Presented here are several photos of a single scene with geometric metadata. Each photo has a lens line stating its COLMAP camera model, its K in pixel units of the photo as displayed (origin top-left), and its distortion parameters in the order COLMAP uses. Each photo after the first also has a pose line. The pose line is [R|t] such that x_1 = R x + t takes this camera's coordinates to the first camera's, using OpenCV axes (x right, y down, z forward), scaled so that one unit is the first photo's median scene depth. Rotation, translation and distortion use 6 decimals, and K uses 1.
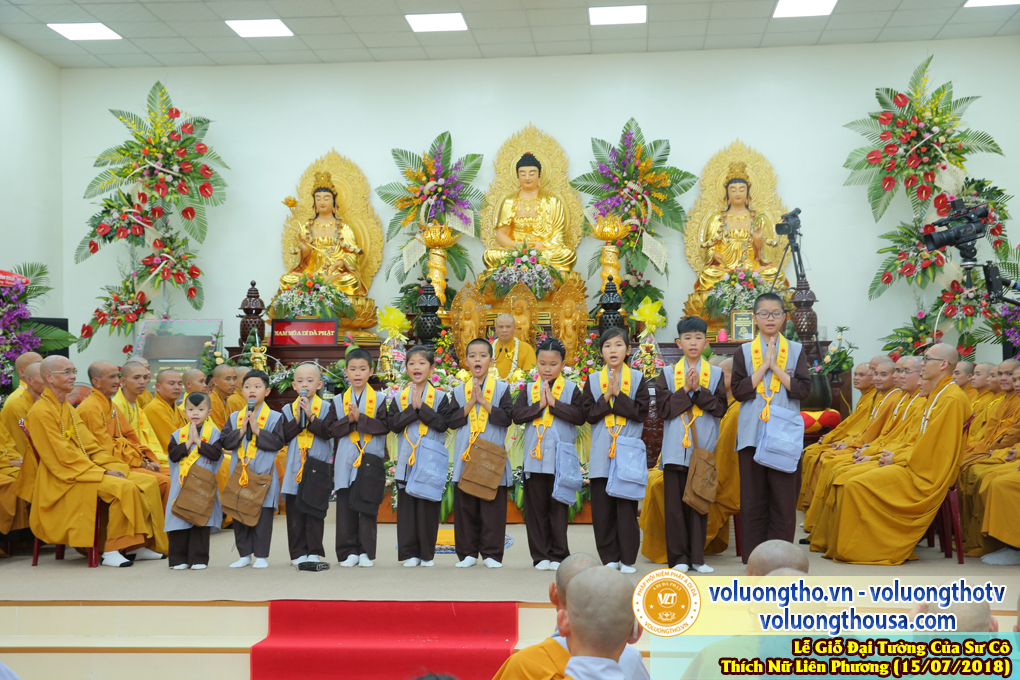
lens RADIAL K [[1368.5, 0, 503.7], [0, 1368.5, 349.1], [0, 0, 1]] dist [0.105567, 0.000000]
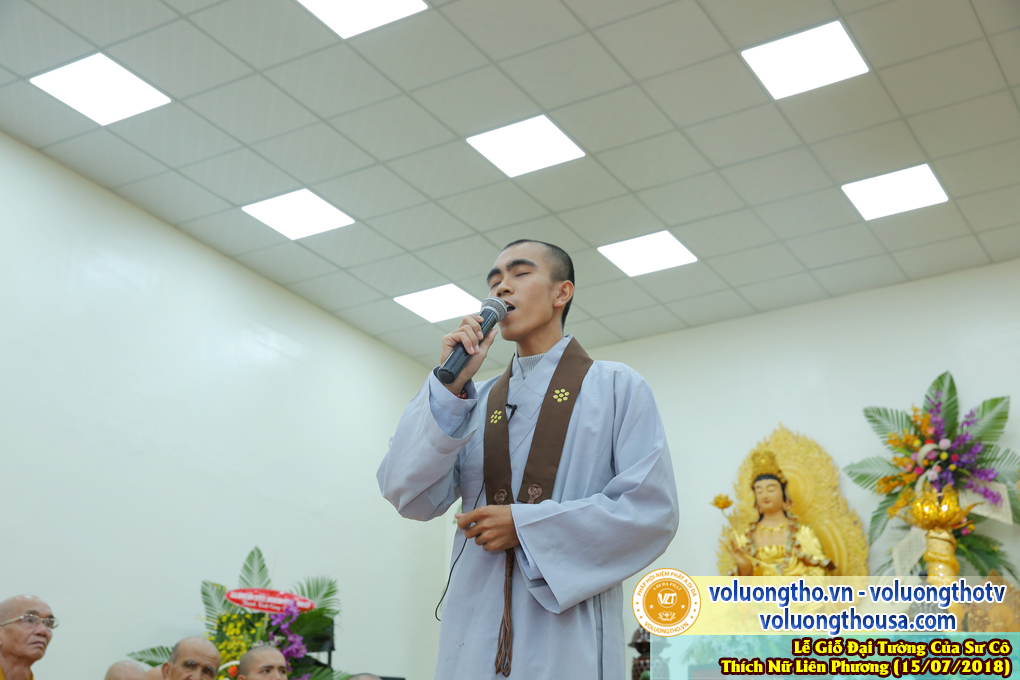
lens RADIAL K [[1368.5, 0, 505.3], [0, 1368.5, 337.0], [0, 0, 1]] dist [0.105567, 0.000000]
pose [[0.907808, -0.152179, -0.390803, 0.029451], [0.009247, 0.938880, -0.344122, 0.053746], [0.419285, 0.308783, 0.853729, 0.350924]]
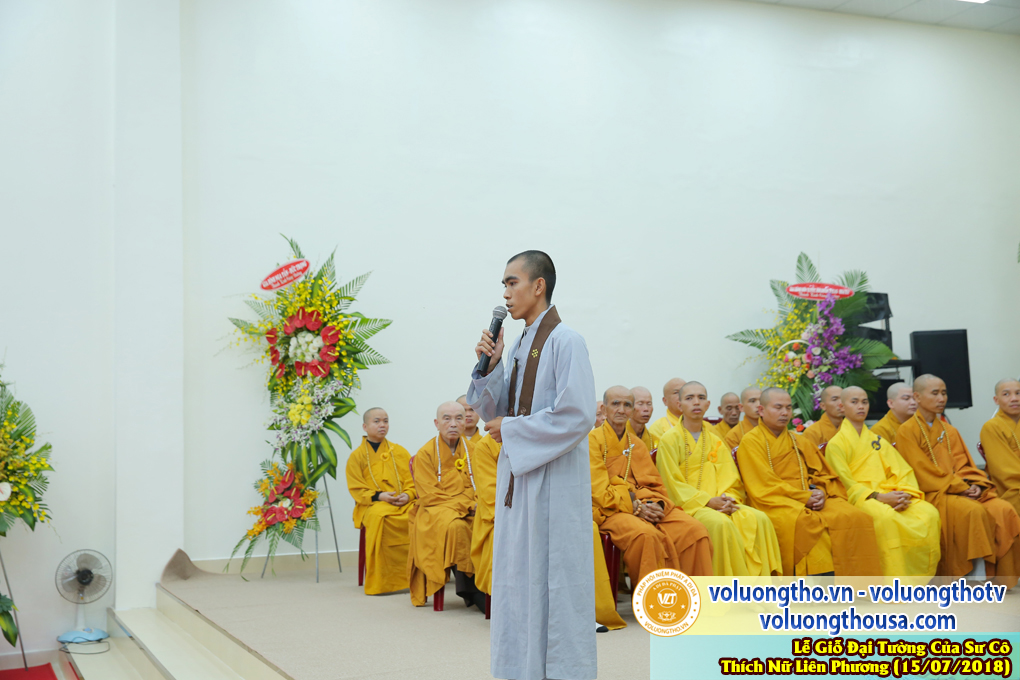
lens RADIAL K [[1245.4, 0, 503.4], [0, 1245.4, 344.8], [0, 0, 1]] dist [0.080344, 0.000000]
pose [[0.502548, -0.078395, -0.860988, 0.199930], [0.049267, 0.996859, -0.062010, 0.020008], [0.863144, -0.011256, 0.504832, 0.343696]]
